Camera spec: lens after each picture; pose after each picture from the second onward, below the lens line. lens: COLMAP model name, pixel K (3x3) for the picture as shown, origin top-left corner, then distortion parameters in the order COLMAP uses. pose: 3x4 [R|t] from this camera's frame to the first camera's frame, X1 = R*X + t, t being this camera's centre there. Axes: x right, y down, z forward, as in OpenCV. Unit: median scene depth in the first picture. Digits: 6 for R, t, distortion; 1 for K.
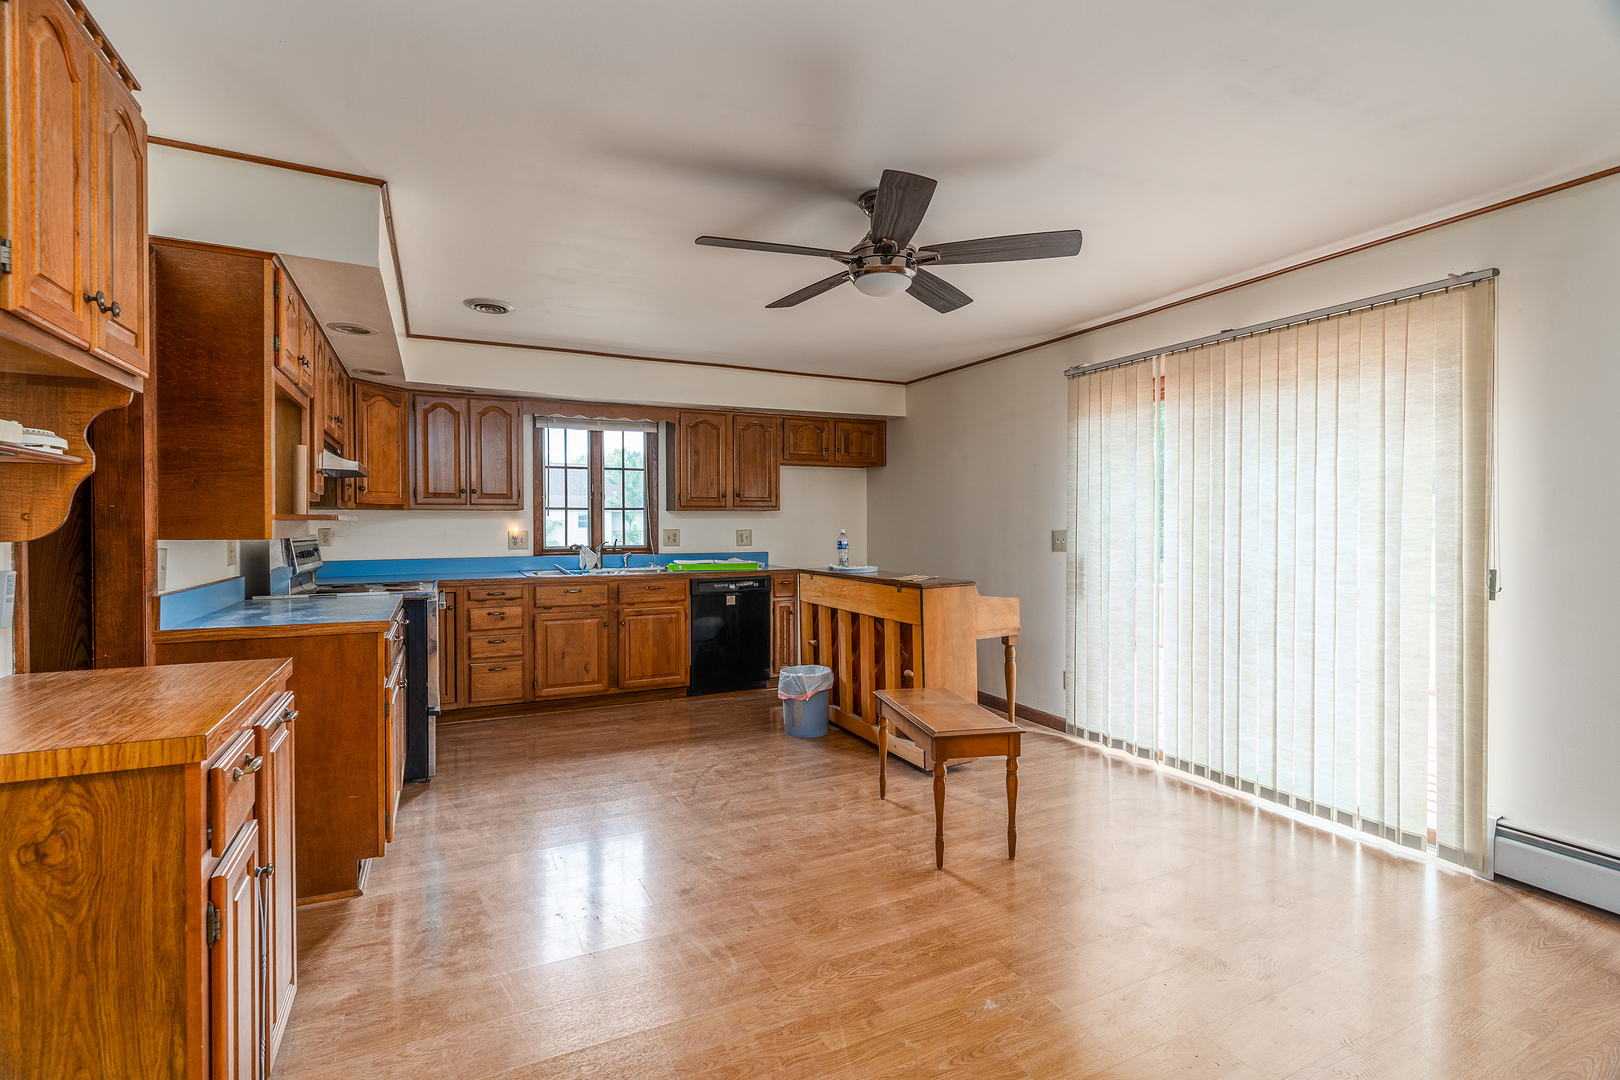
lens RADIAL K [[744.6, 0, 767.8], [0, 744.6, 528.0], [0, 0, 1]] dist [-0.014135, -0.000071]
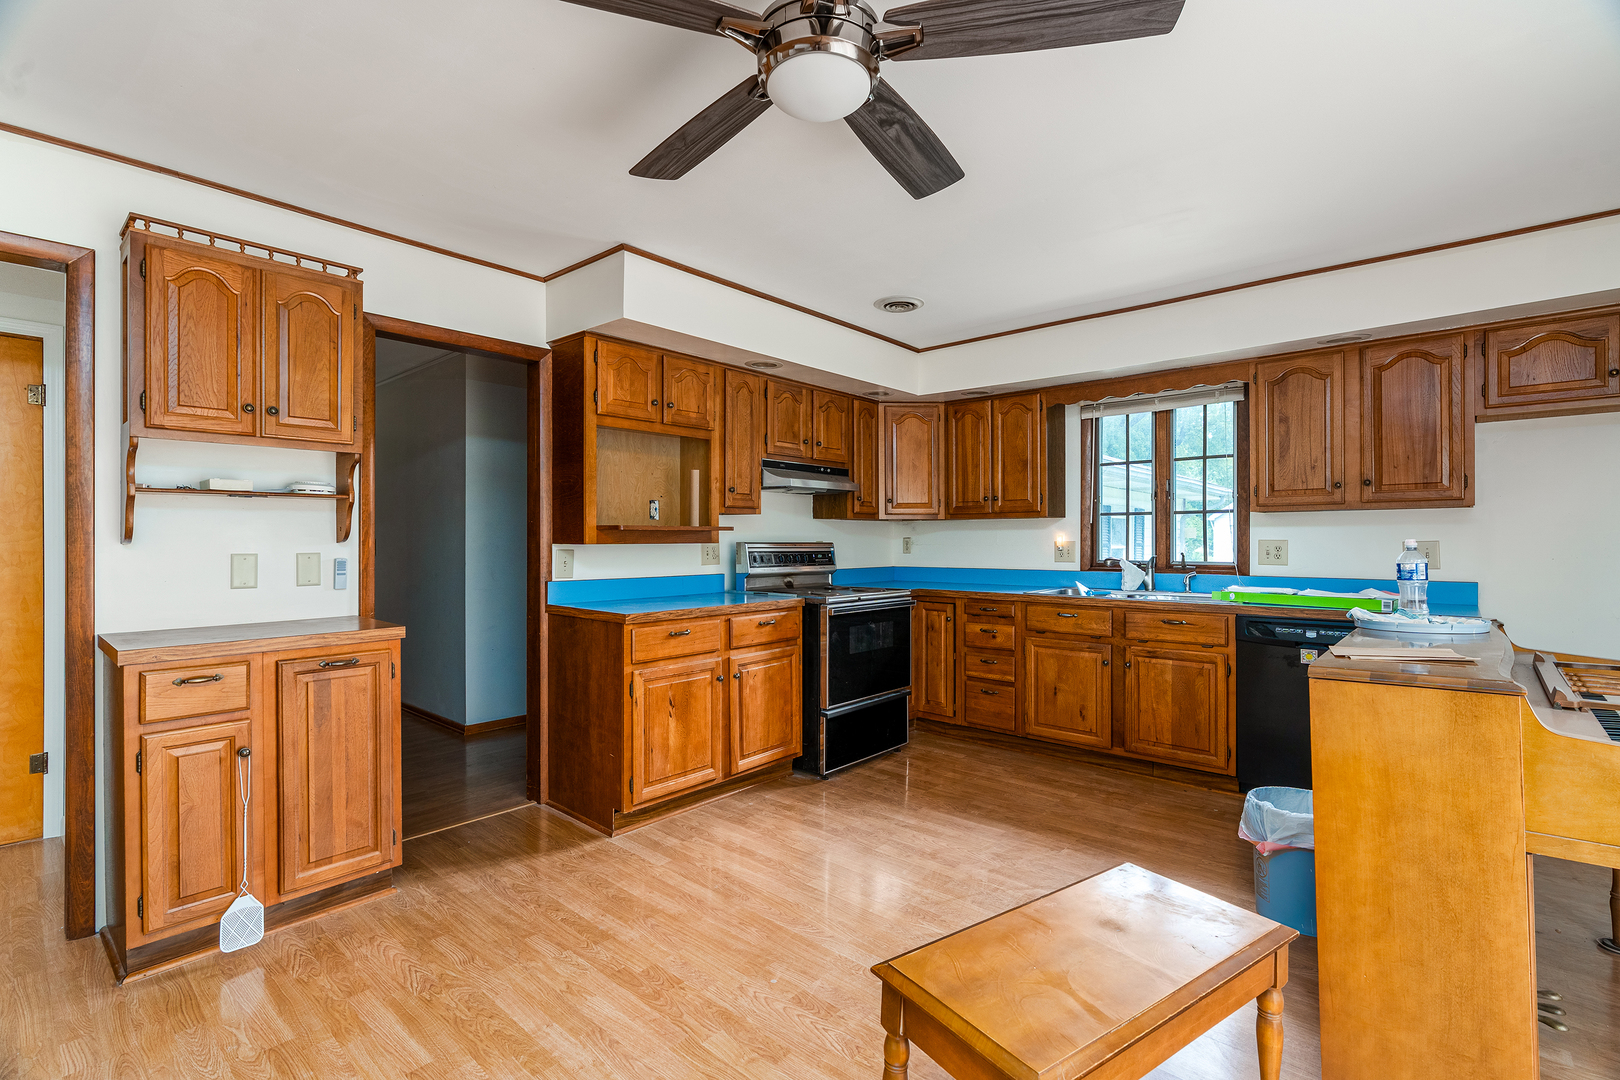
lens RADIAL K [[723.5, 0, 796.4], [0, 723.5, 530.7], [0, 0, 1]] dist [-0.002677, -0.000156]
pose [[0.411308, -0.007046, -0.911469, 0.319481], [-0.002620, 0.999957, -0.008913, 0.000567], [0.911493, 0.006054, 0.411272, 0.379345]]
